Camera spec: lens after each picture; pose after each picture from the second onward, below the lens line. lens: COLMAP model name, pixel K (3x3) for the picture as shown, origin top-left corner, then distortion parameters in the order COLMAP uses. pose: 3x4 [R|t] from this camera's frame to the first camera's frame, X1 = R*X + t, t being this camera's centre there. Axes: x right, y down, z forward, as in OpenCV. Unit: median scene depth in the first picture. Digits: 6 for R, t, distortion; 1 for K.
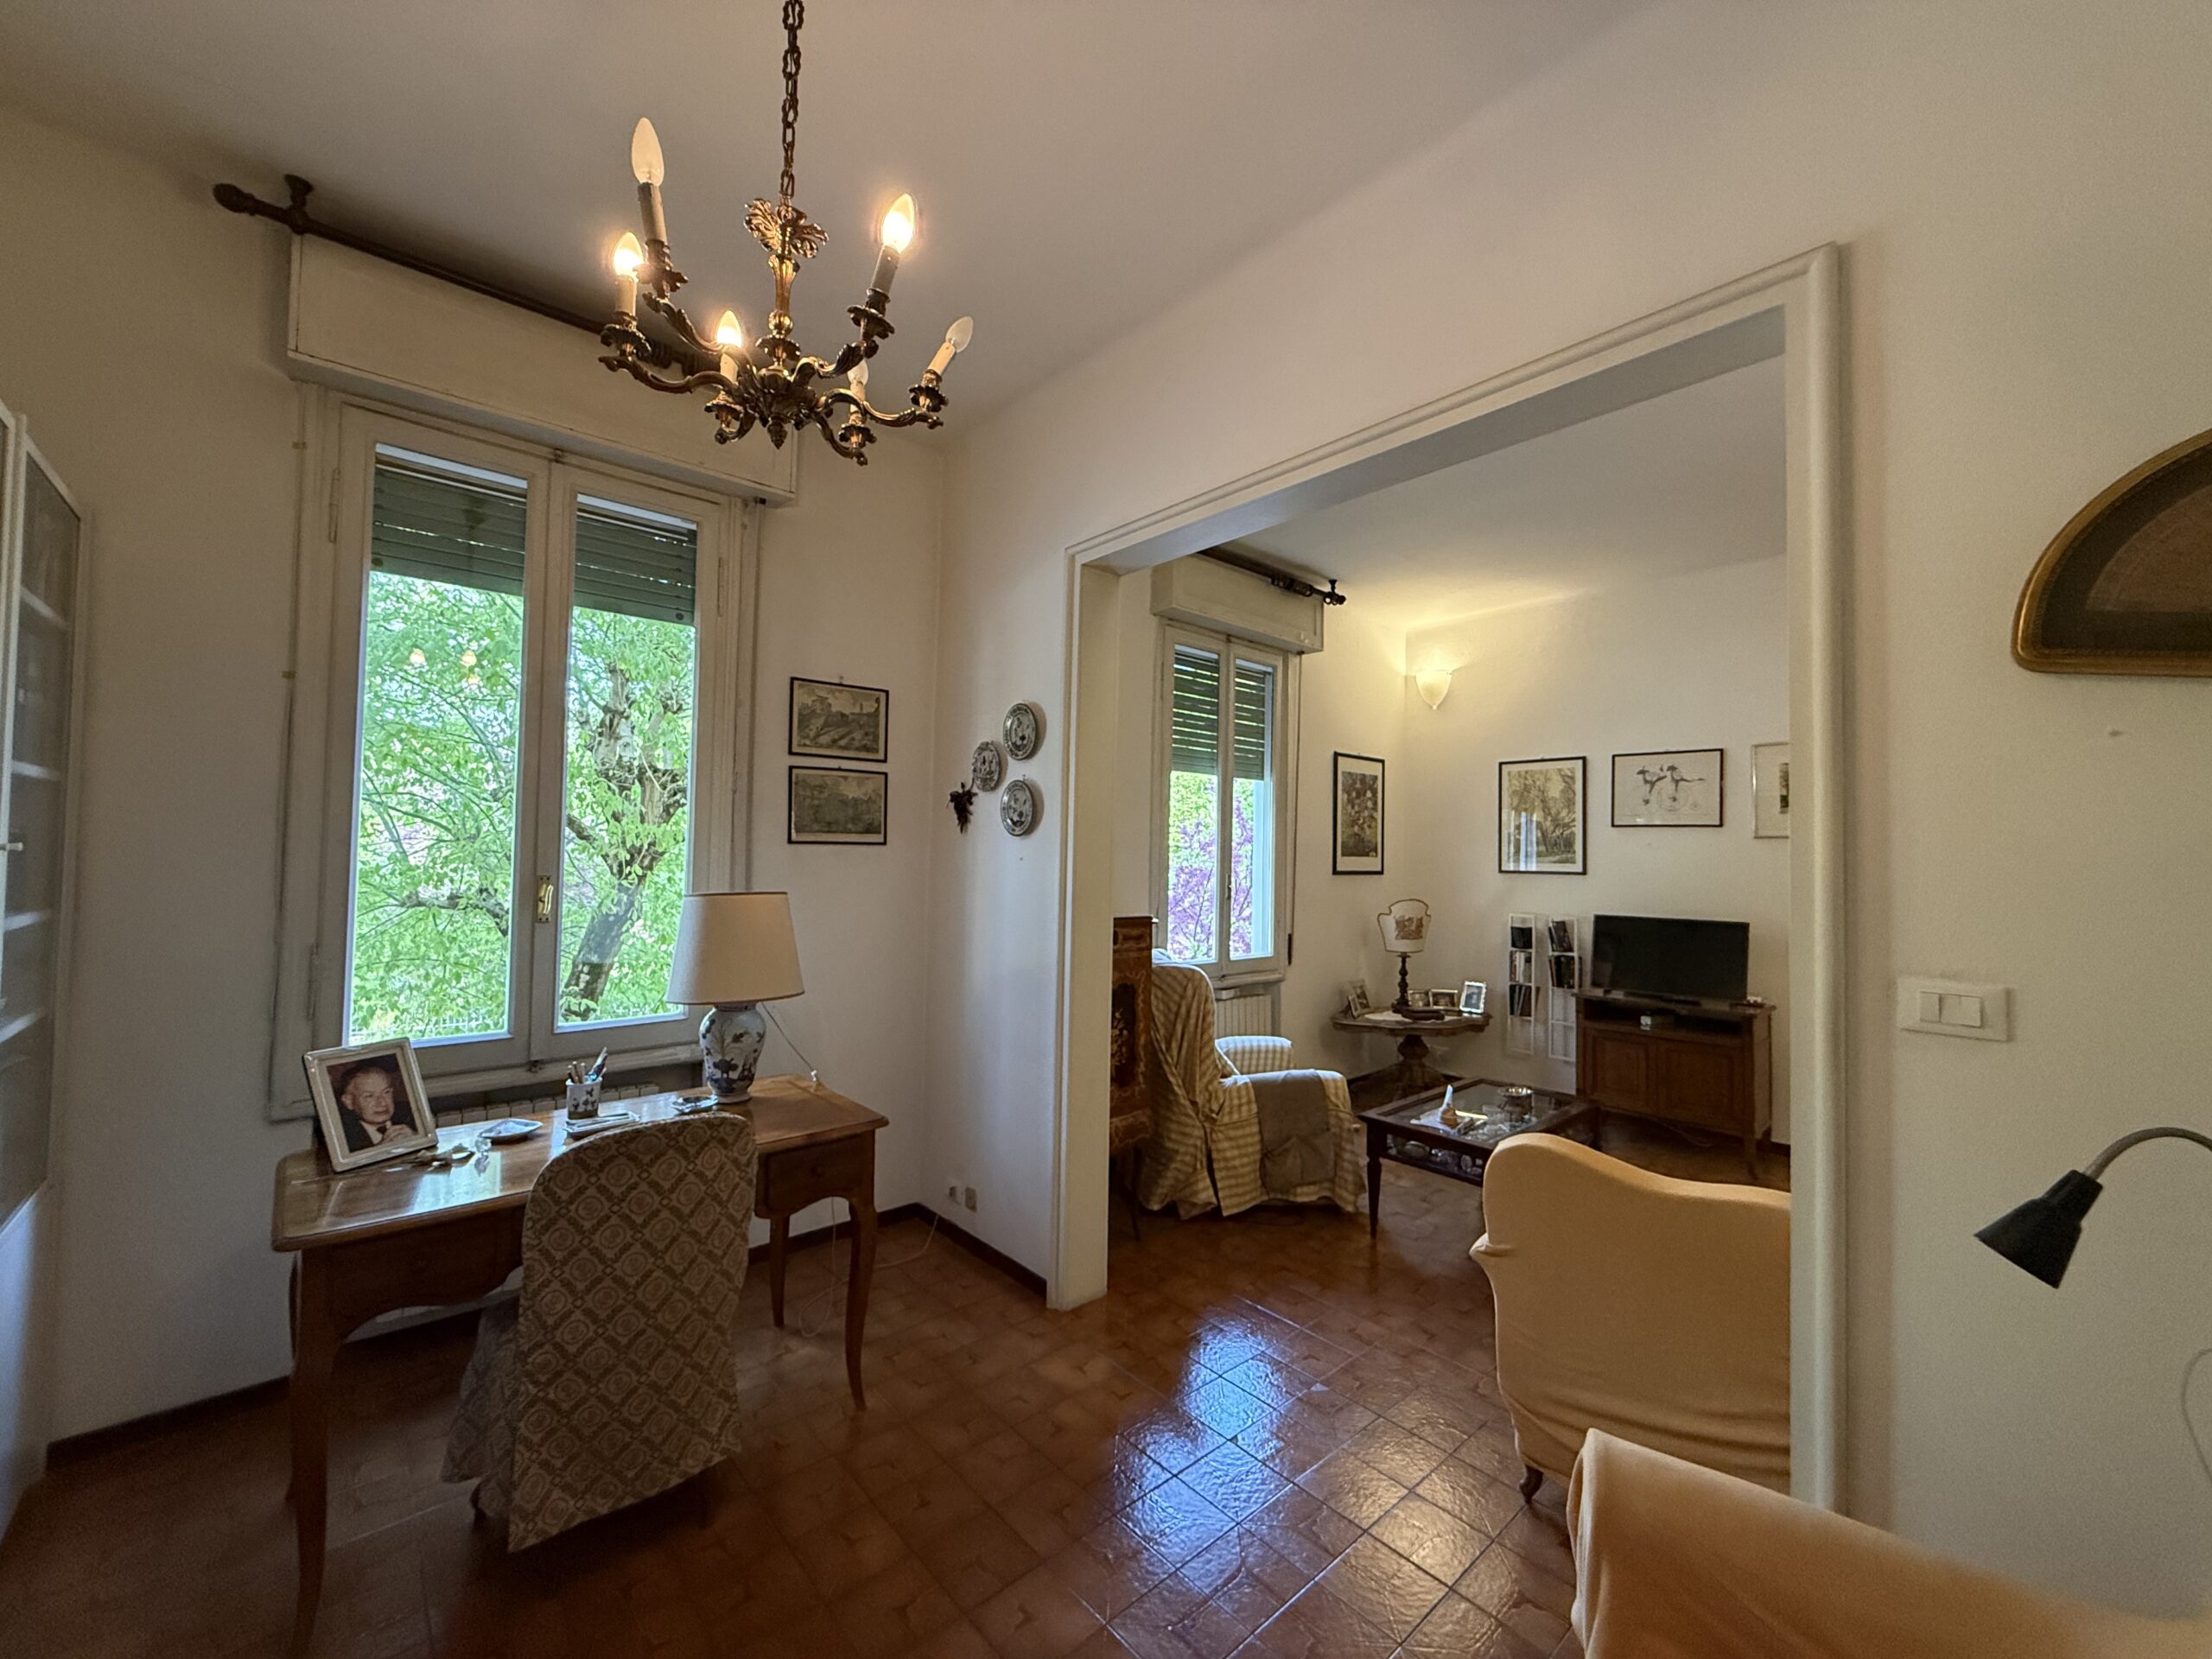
lens RADIAL K [[877.1, 0, 1099.5], [0, 877.1, 826.3], [0, 0, 1]] dist [0.001369, 0.000104]
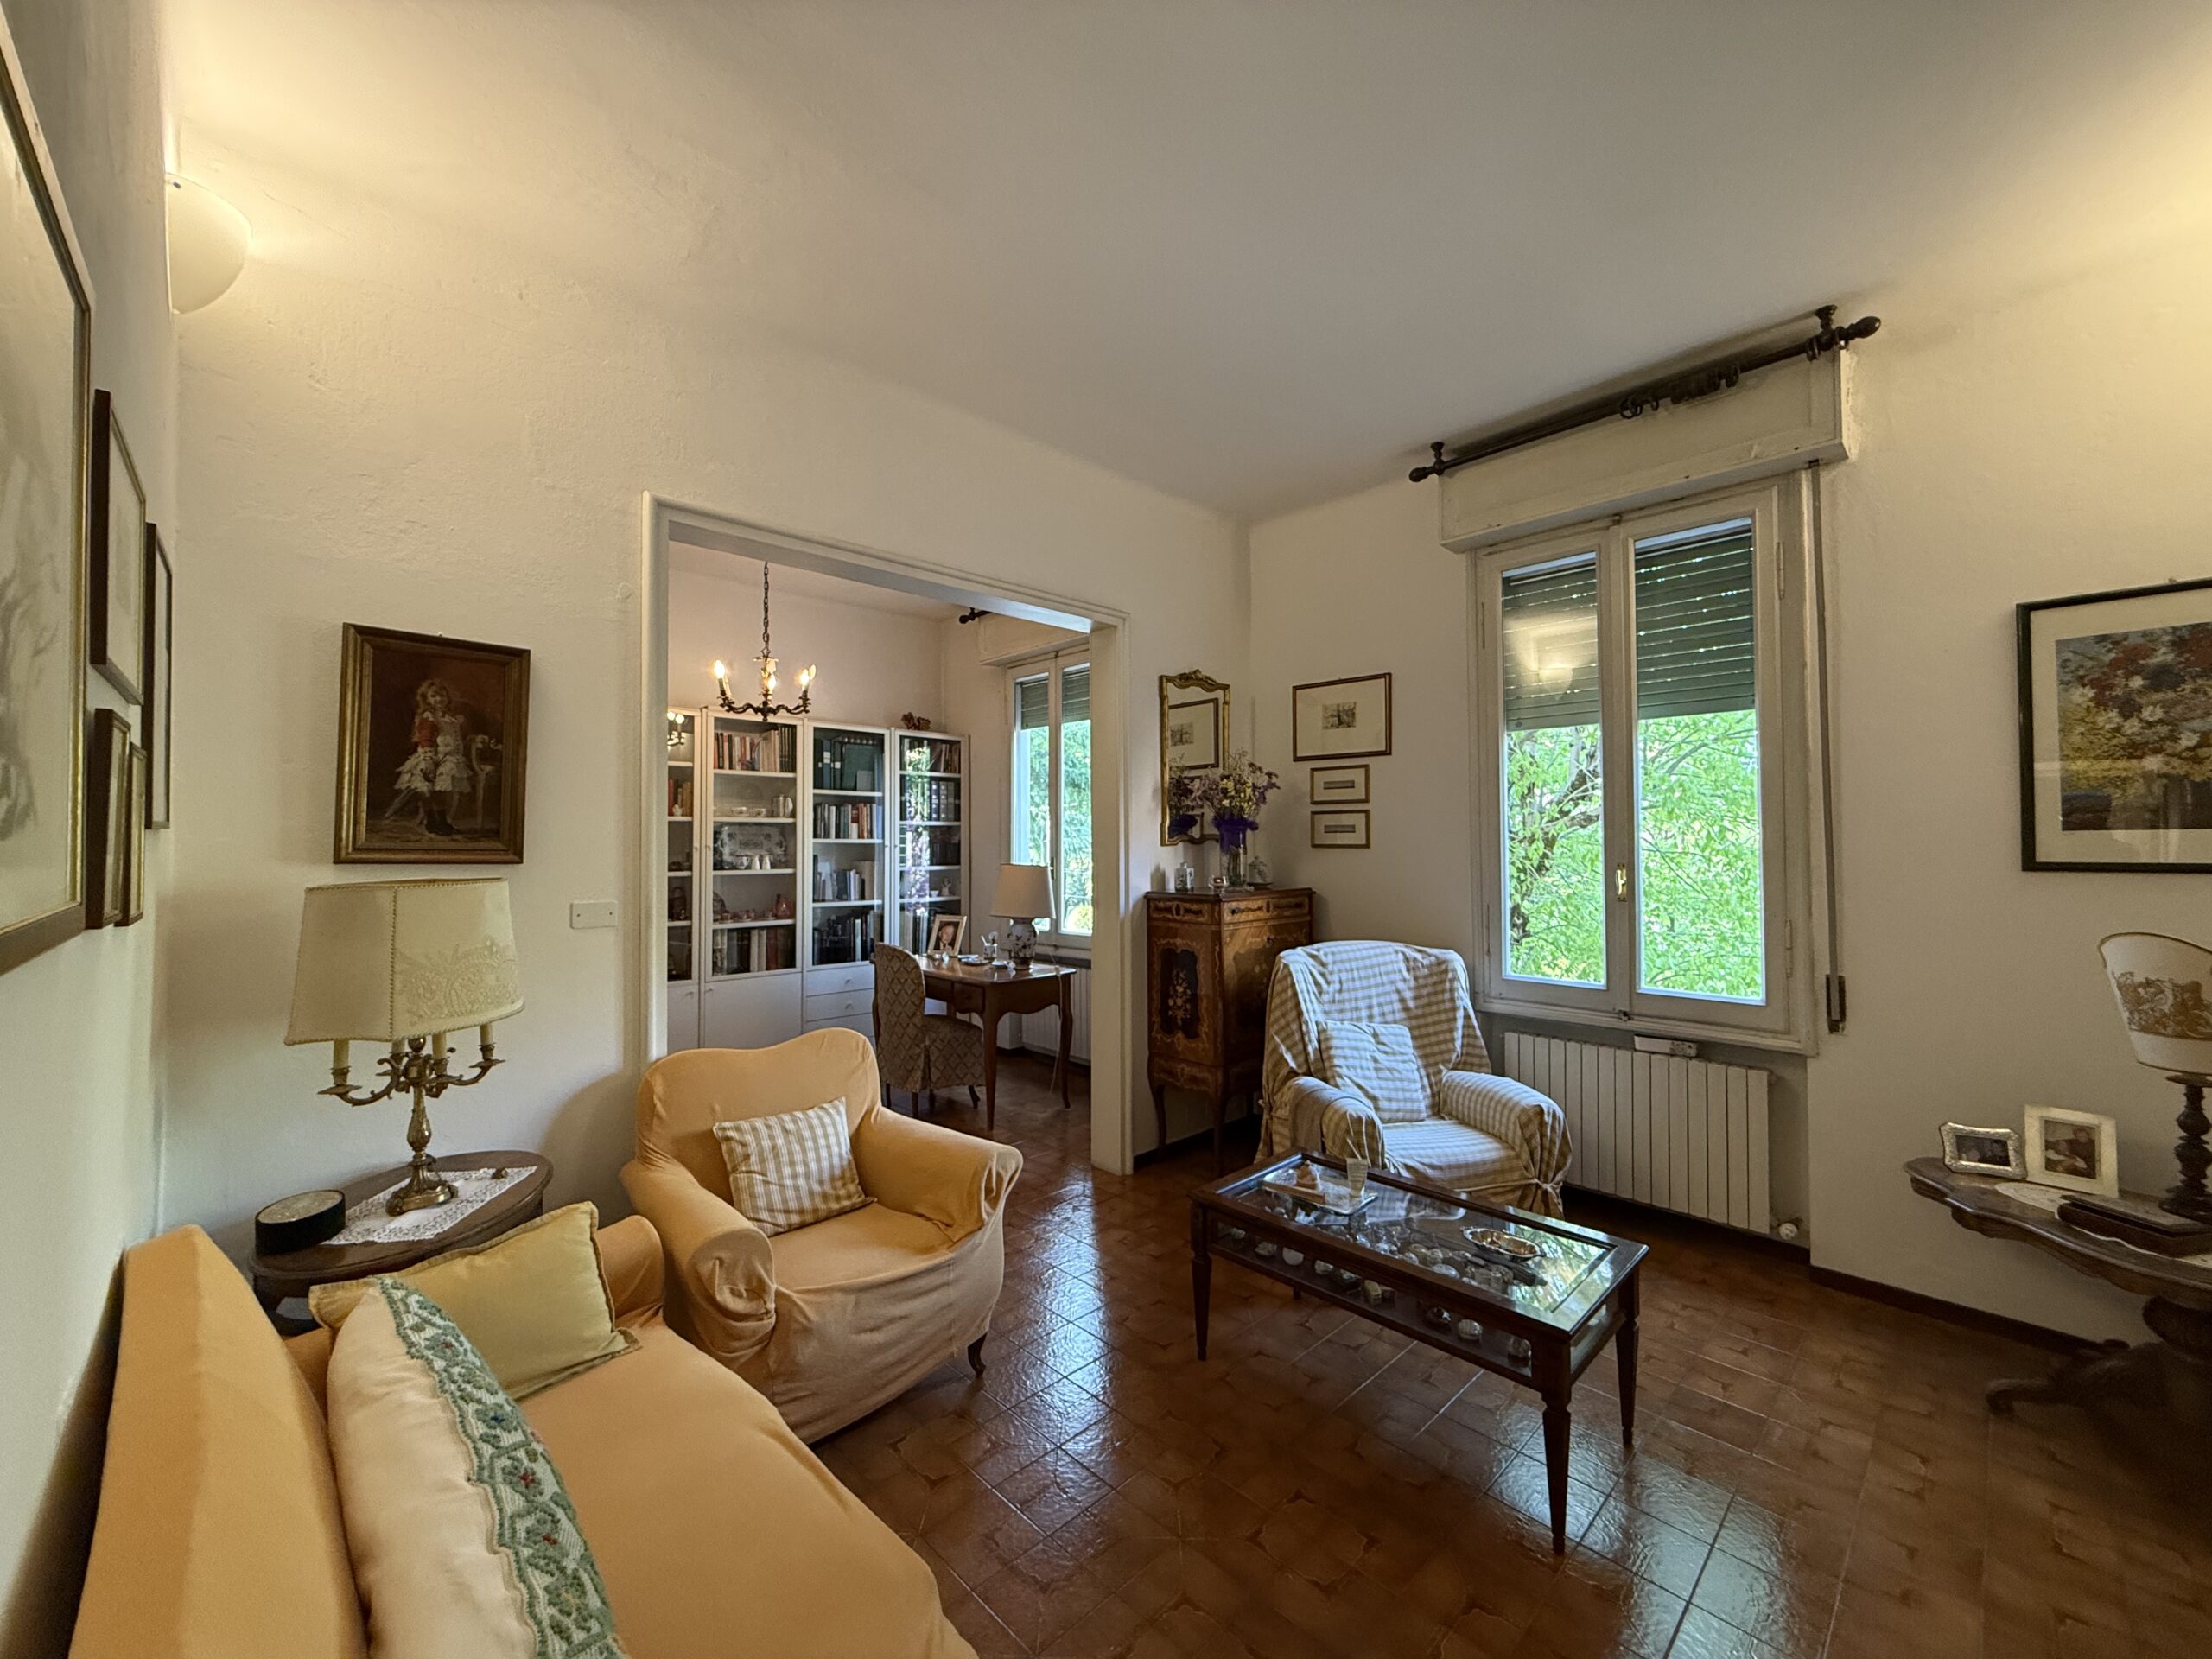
lens RADIAL K [[877.4, 0, 1101.6], [0, 877.4, 825.3], [0, 0, 1]] dist [-0.000488, -0.000204]
pose [[0.046117, -0.040403, -0.998119, 1.098231], [0.033820, 0.998672, -0.038863, 0.050677], [0.998363, -0.031964, 0.047422, 0.766745]]
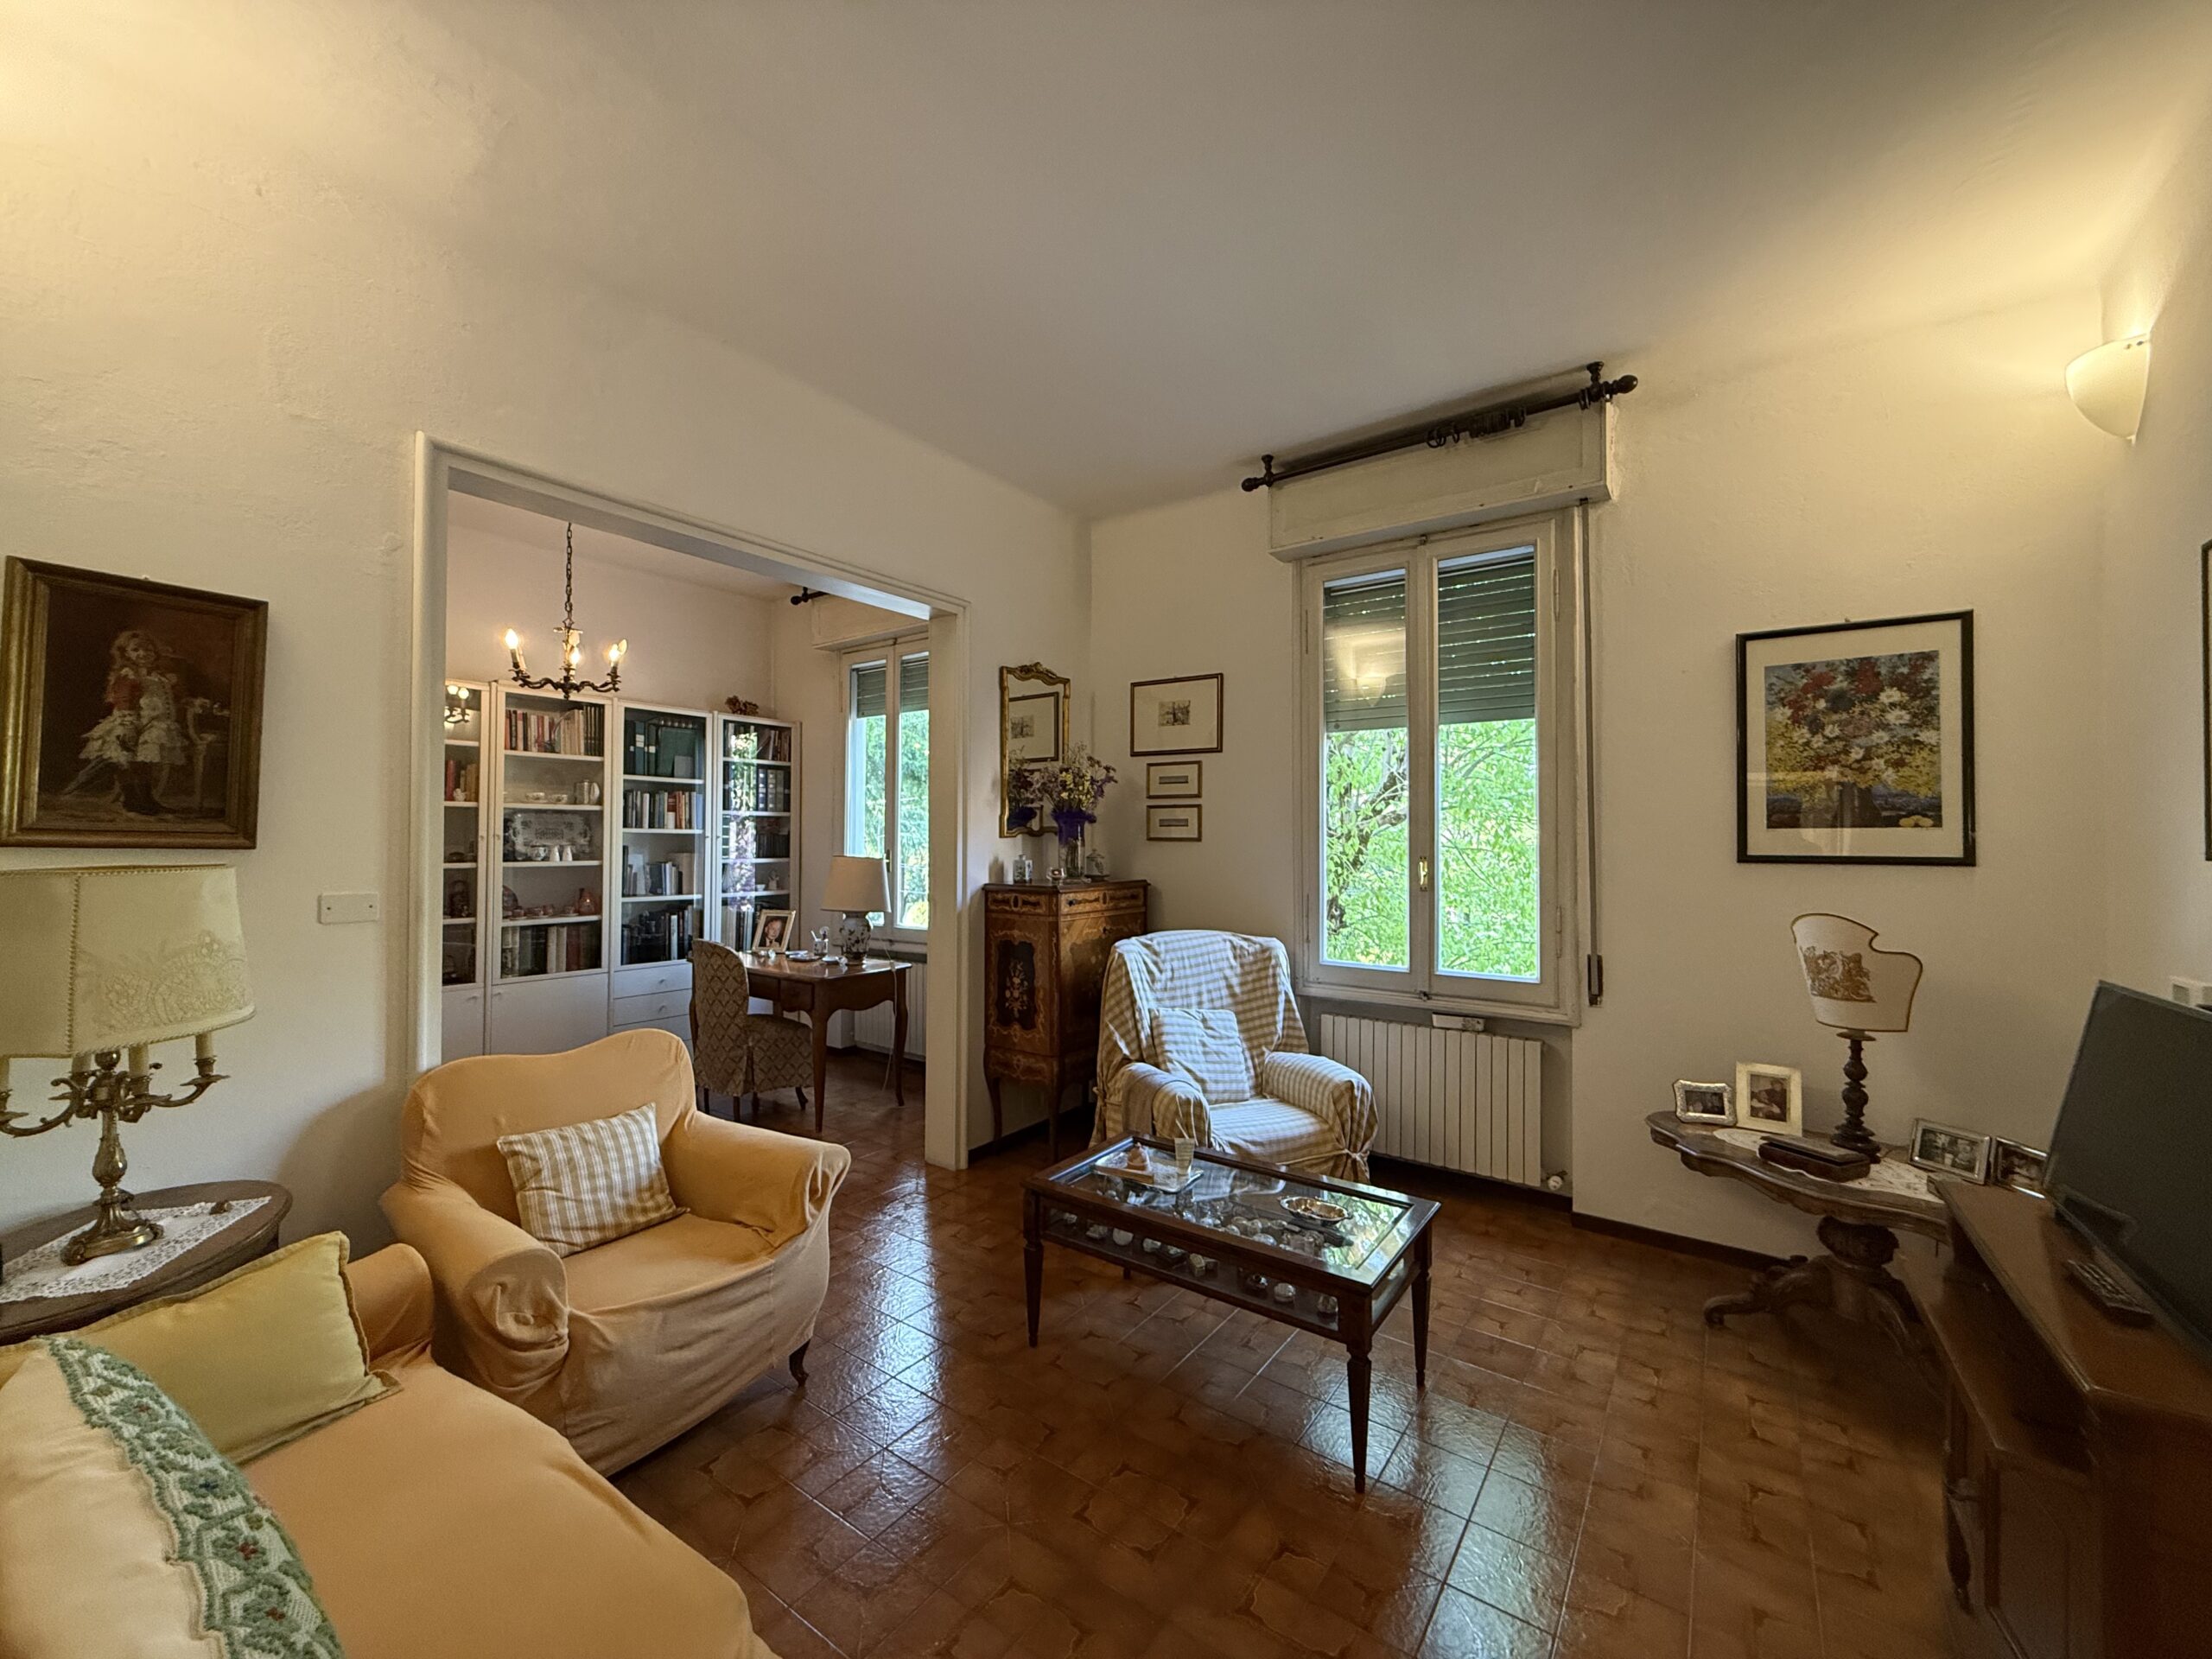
lens RADIAL K [[876.5, 0, 1101.1], [0, 876.5, 825.0], [0, 0, 1]] dist [-0.000454, 0.000102]
pose [[0.223791, -0.034869, -0.974013, 1.097651], [0.029193, 0.999151, -0.029061, 0.056383], [0.974200, -0.021931, 0.224619, 0.770704]]
